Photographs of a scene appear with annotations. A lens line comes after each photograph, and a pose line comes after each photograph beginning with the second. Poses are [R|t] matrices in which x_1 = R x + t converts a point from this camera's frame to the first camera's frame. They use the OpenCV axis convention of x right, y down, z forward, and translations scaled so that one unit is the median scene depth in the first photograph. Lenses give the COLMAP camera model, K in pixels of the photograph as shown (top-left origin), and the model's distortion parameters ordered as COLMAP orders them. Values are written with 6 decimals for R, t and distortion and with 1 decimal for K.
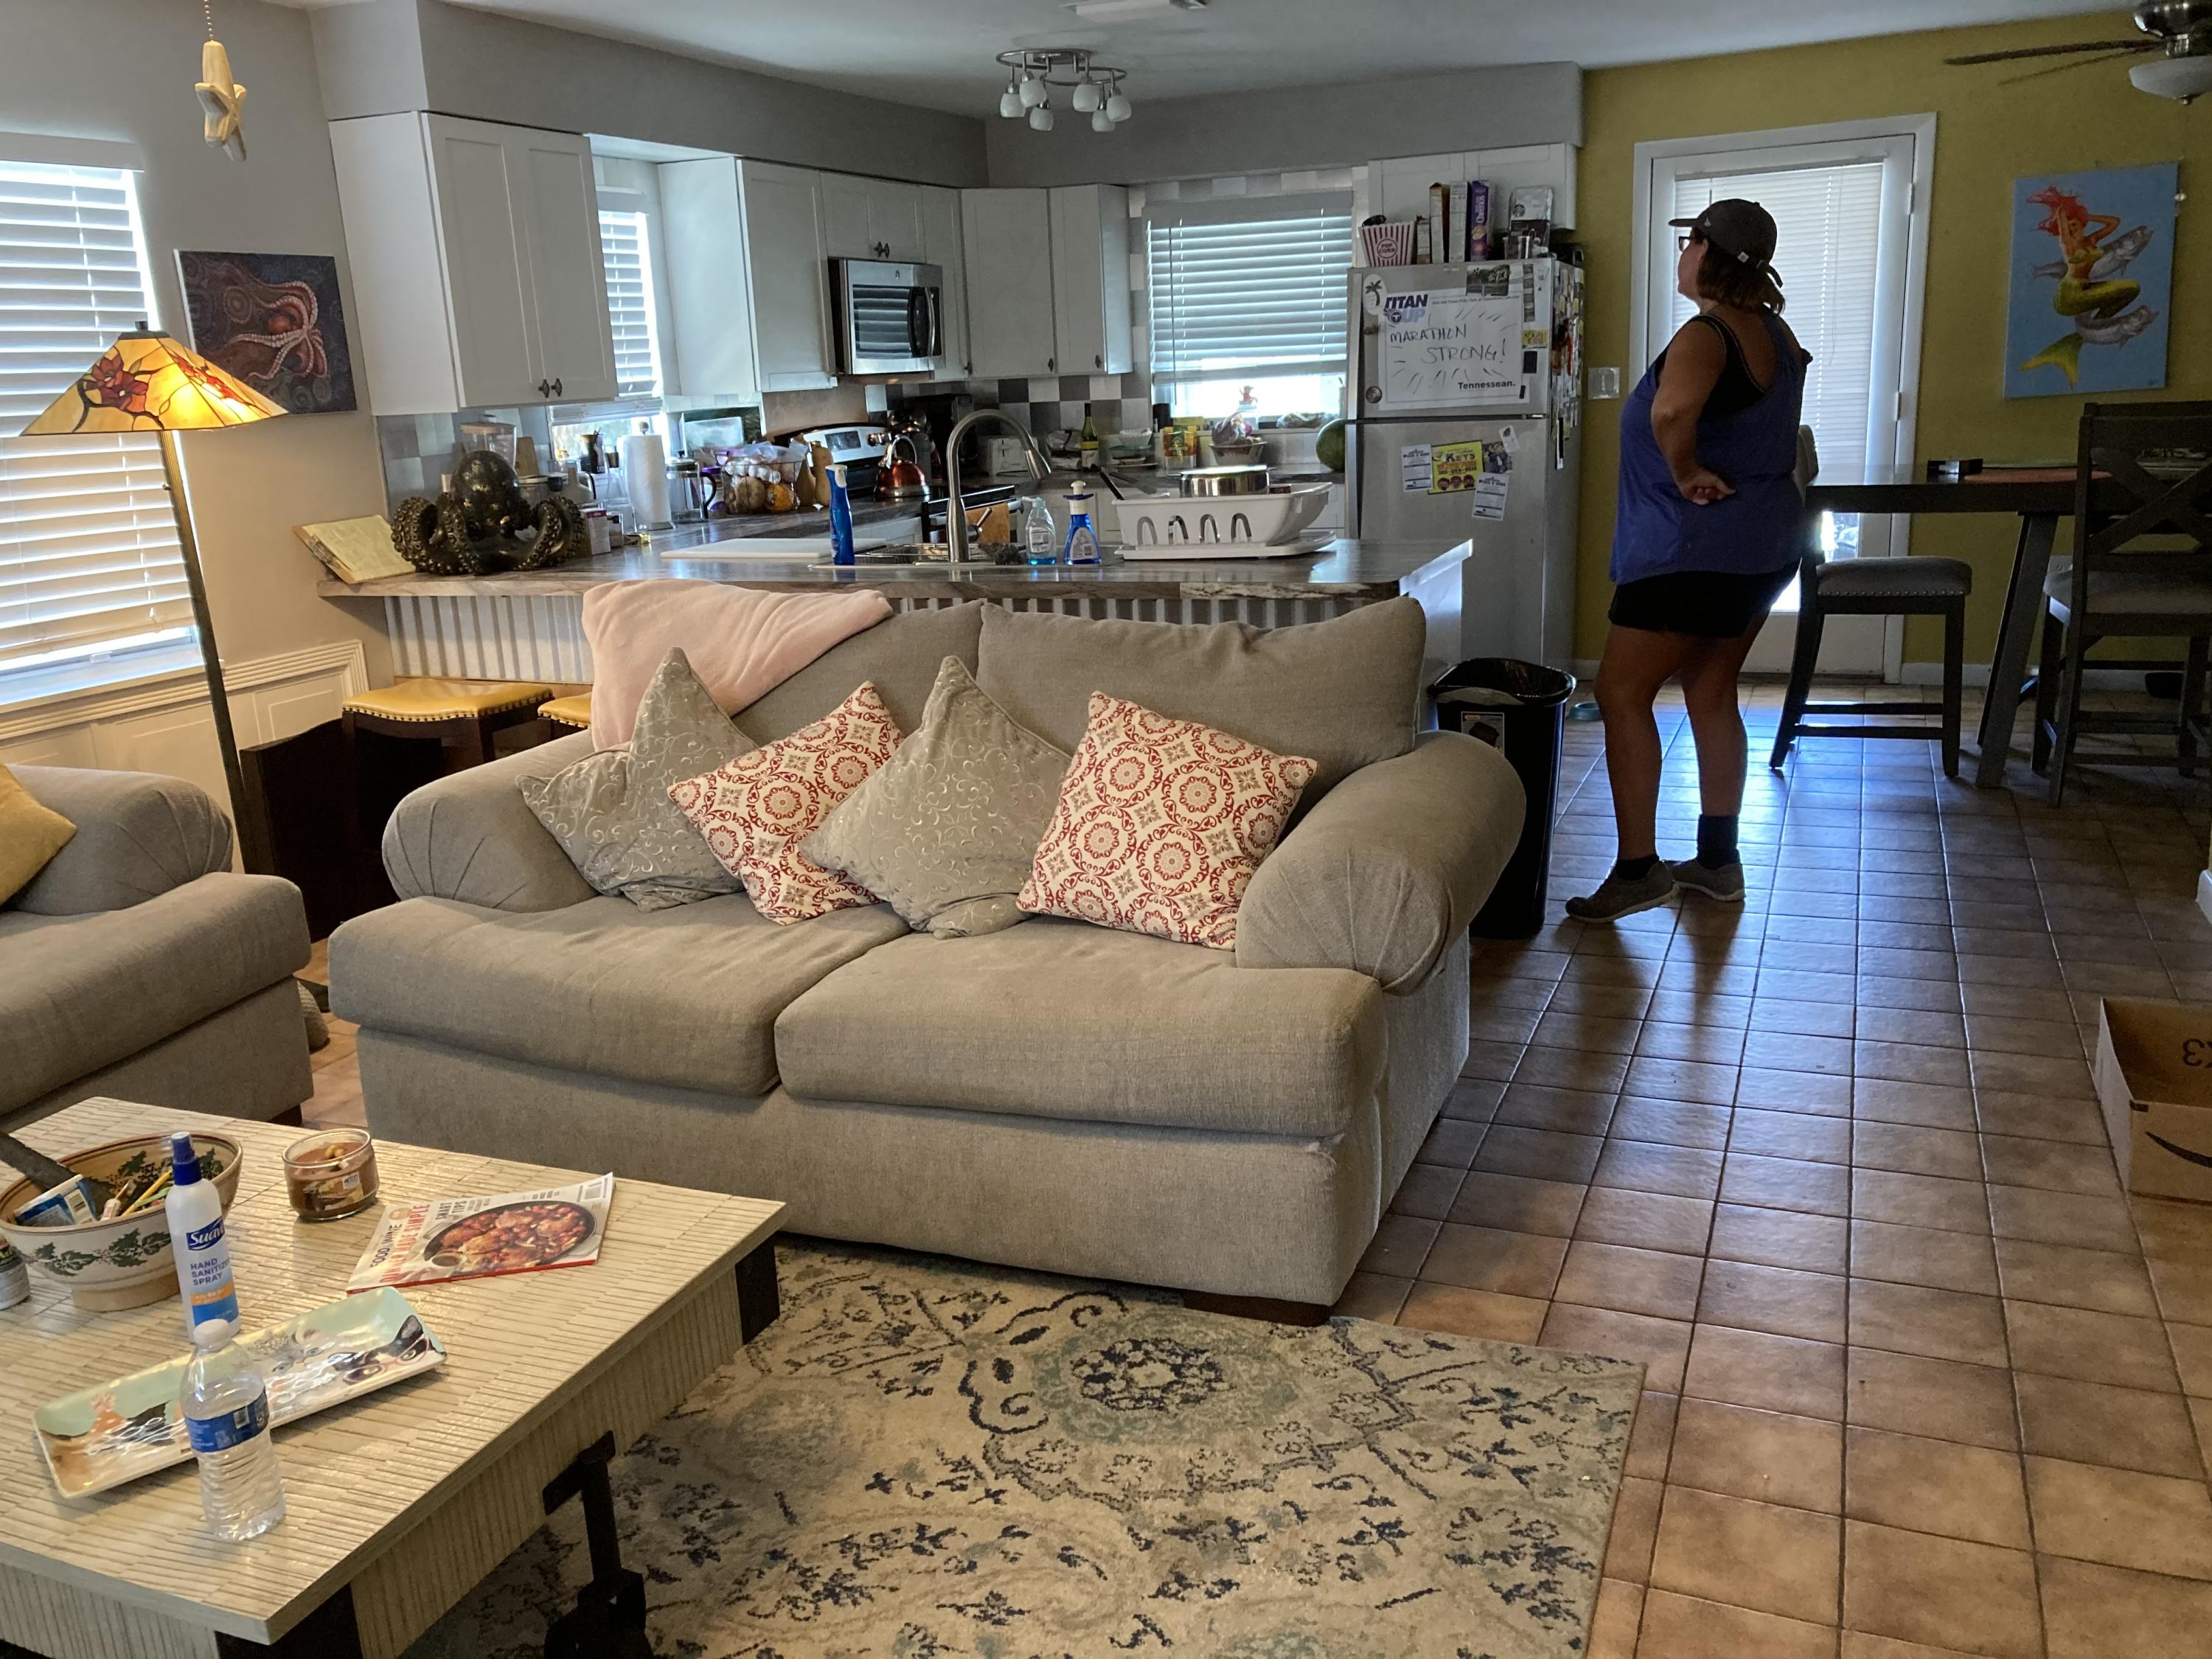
lens RADIAL K [[1844.7, 0, 1106.0], [0, 1844.7, 829.5], [0, 0, 1]] dist [0.072869, -0.005070]
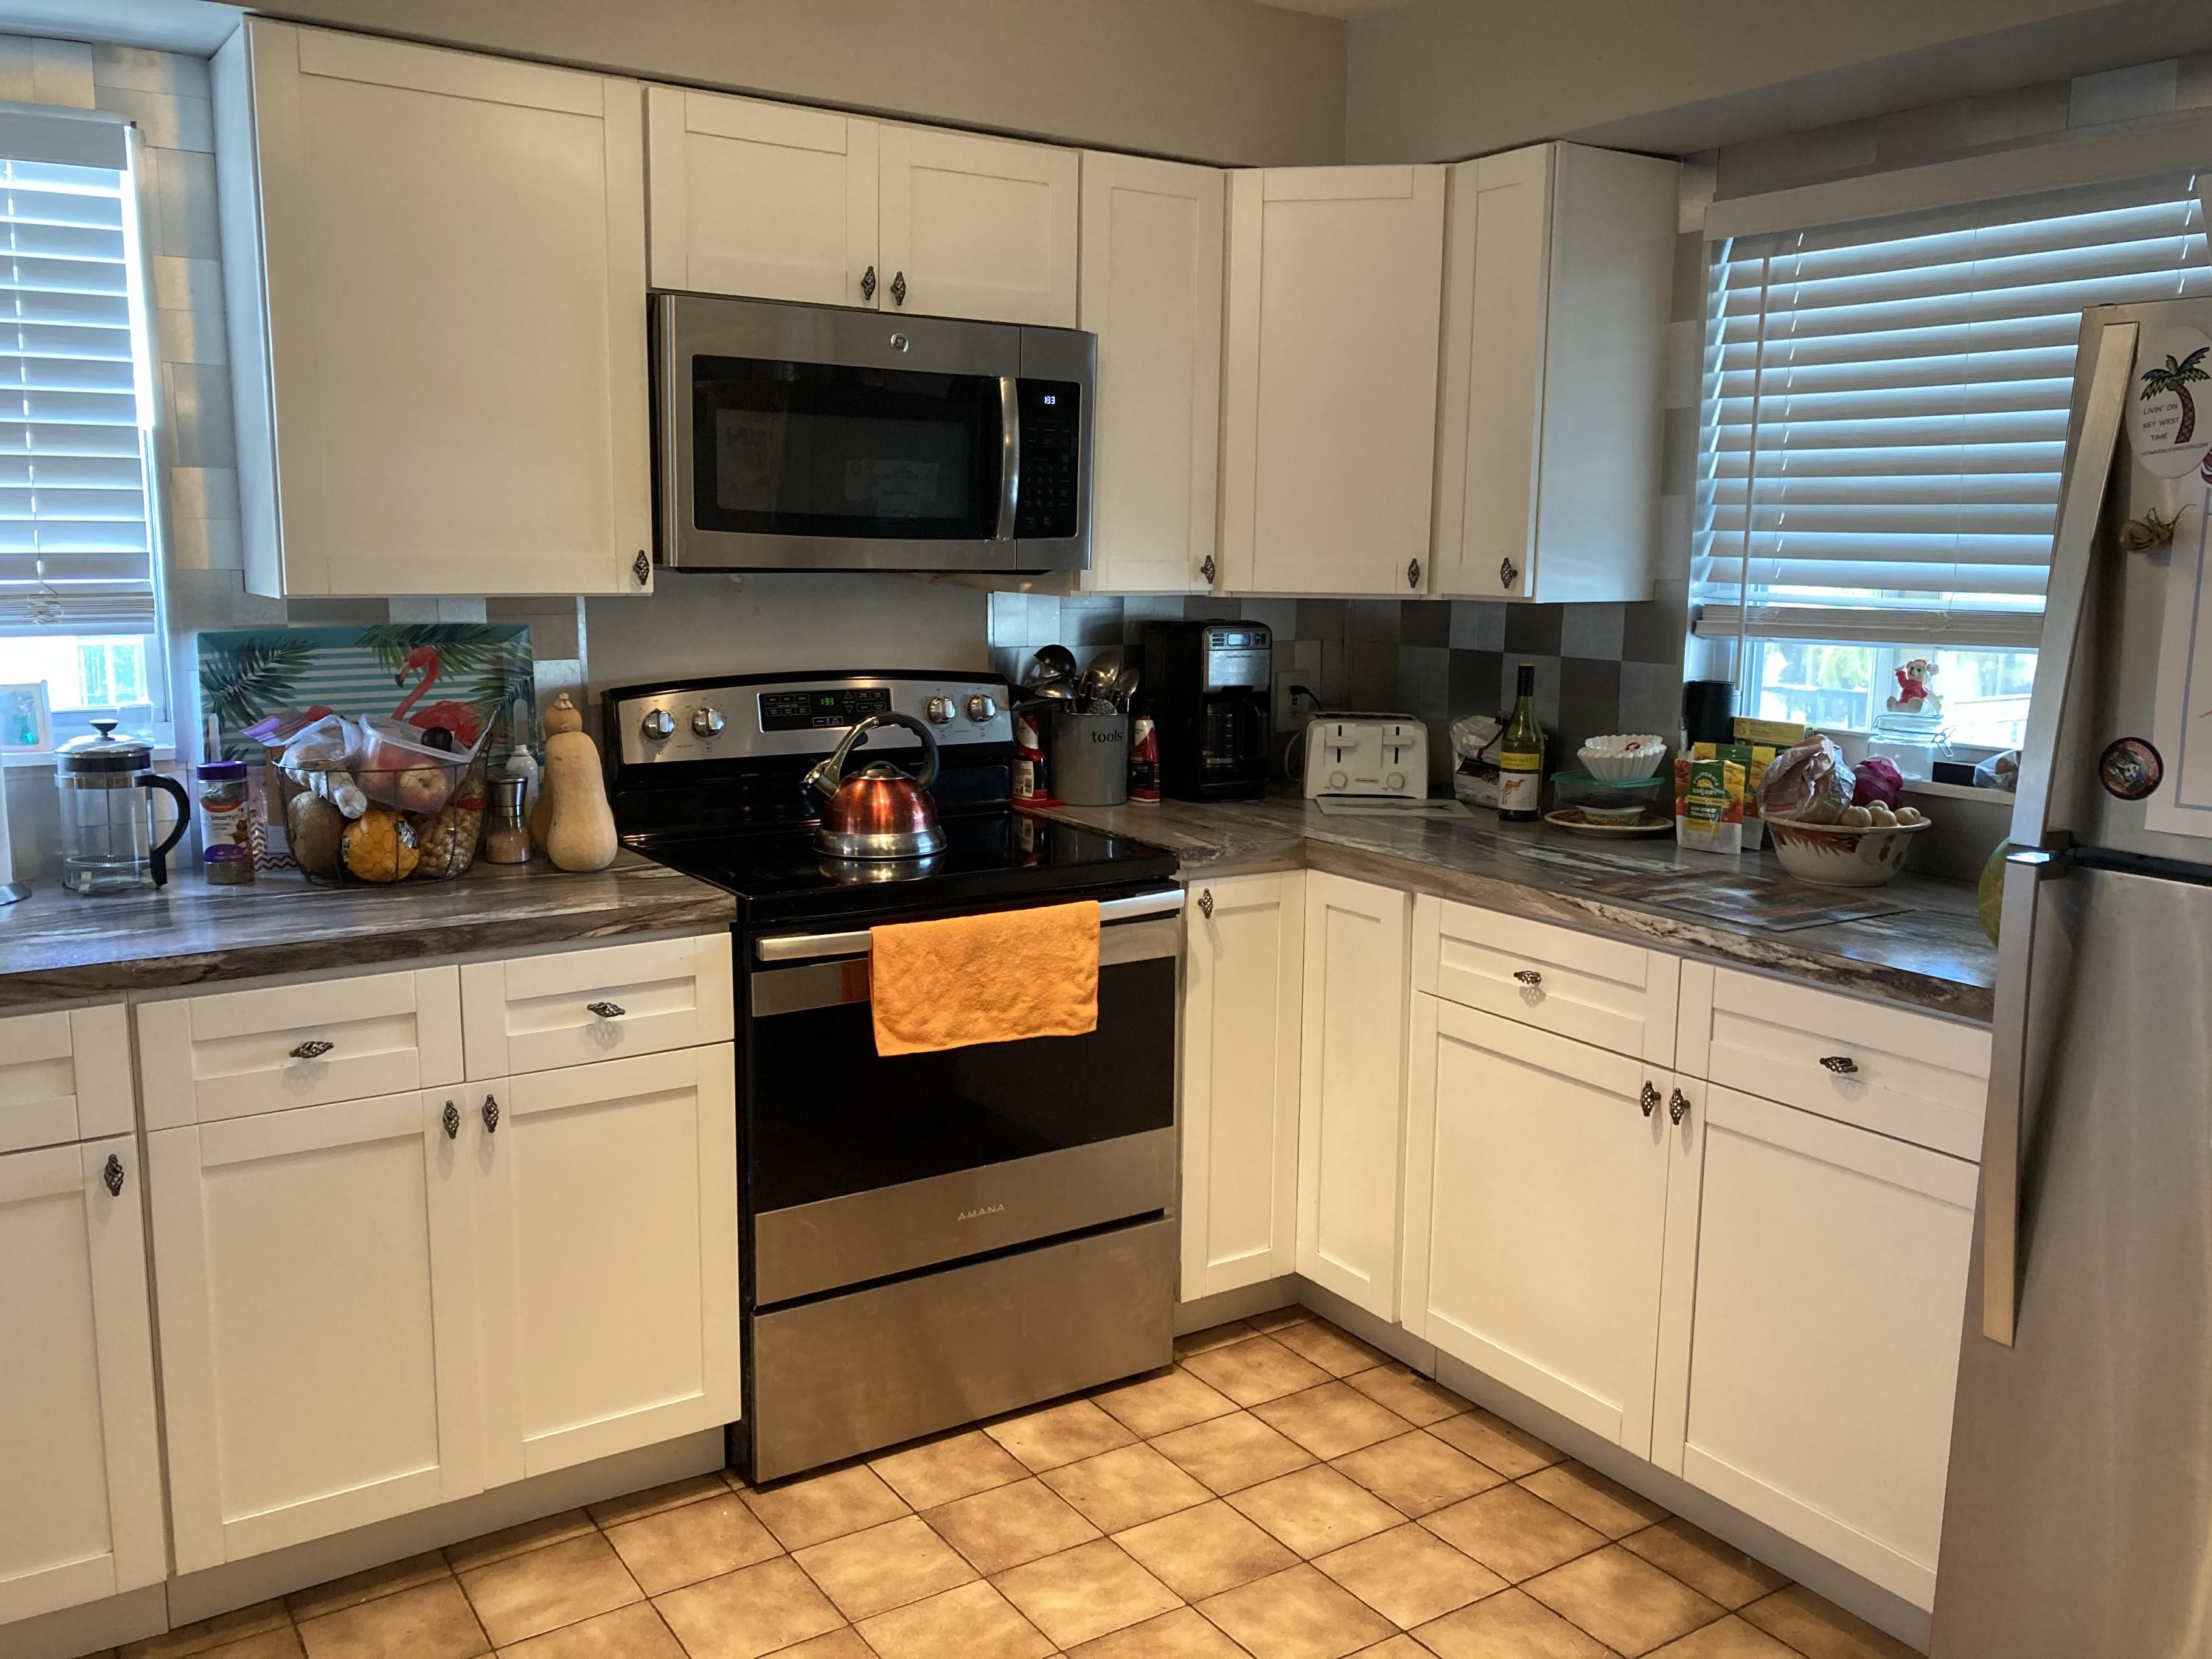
lens RADIAL K [[1844.7, 0, 1106.0], [0, 1844.7, 829.5], [0, 0, 1]] dist [0.072869, -0.005070]
pose [[0.825942, 0.145037, -0.544779, 0.151091], [-0.188444, 0.981783, -0.024321, -0.167301], [0.531327, 0.122748, 0.838227, 0.605320]]
